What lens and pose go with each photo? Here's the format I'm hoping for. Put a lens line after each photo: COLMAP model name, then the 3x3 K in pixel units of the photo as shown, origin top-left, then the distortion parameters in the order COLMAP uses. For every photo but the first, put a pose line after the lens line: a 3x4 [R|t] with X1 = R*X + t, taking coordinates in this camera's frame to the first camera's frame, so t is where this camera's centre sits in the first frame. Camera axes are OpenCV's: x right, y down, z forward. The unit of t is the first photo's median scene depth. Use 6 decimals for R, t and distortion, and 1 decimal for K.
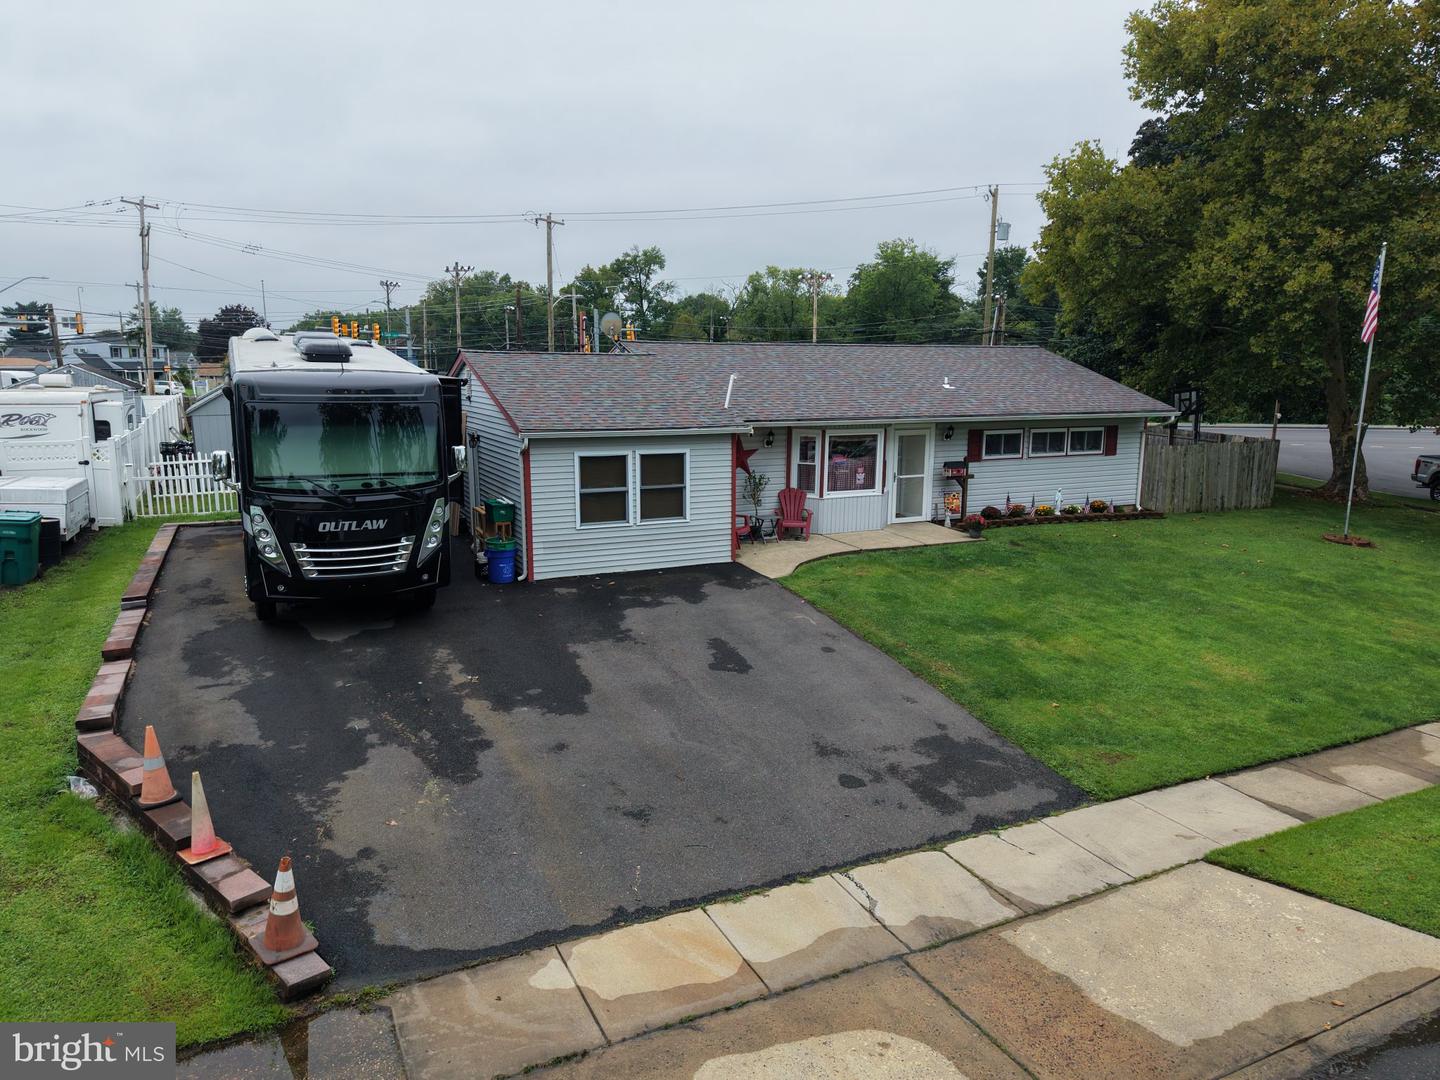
lens RADIAL K [[958.5, 0, 717.1], [0, 958.5, 544.2], [0, 0, 1]] dist [0.072577, -0.103107]
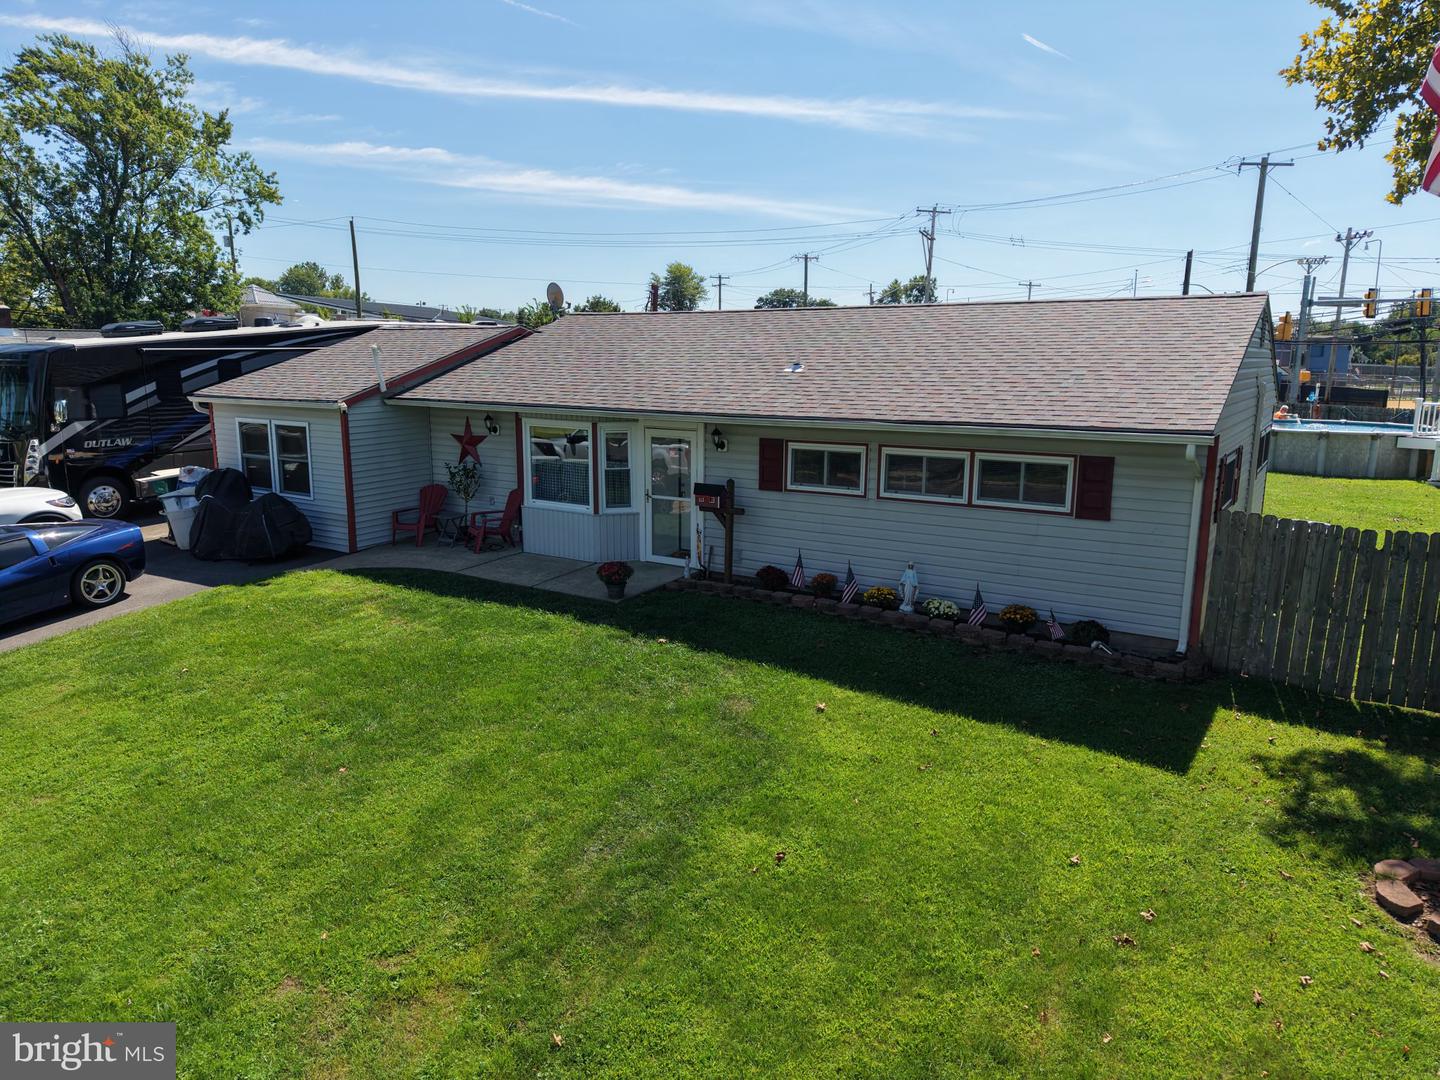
lens RADIAL K [[958.5, 0, 717.1], [0, 958.5, 544.2], [0, 0, 1]] dist [0.072577, -0.103107]
pose [[0.513397, 0.161415, -0.842833, 0.810514], [-0.158181, 0.983121, 0.091929, -0.108315], [0.843446, 0.086124, 0.530265, 0.685434]]
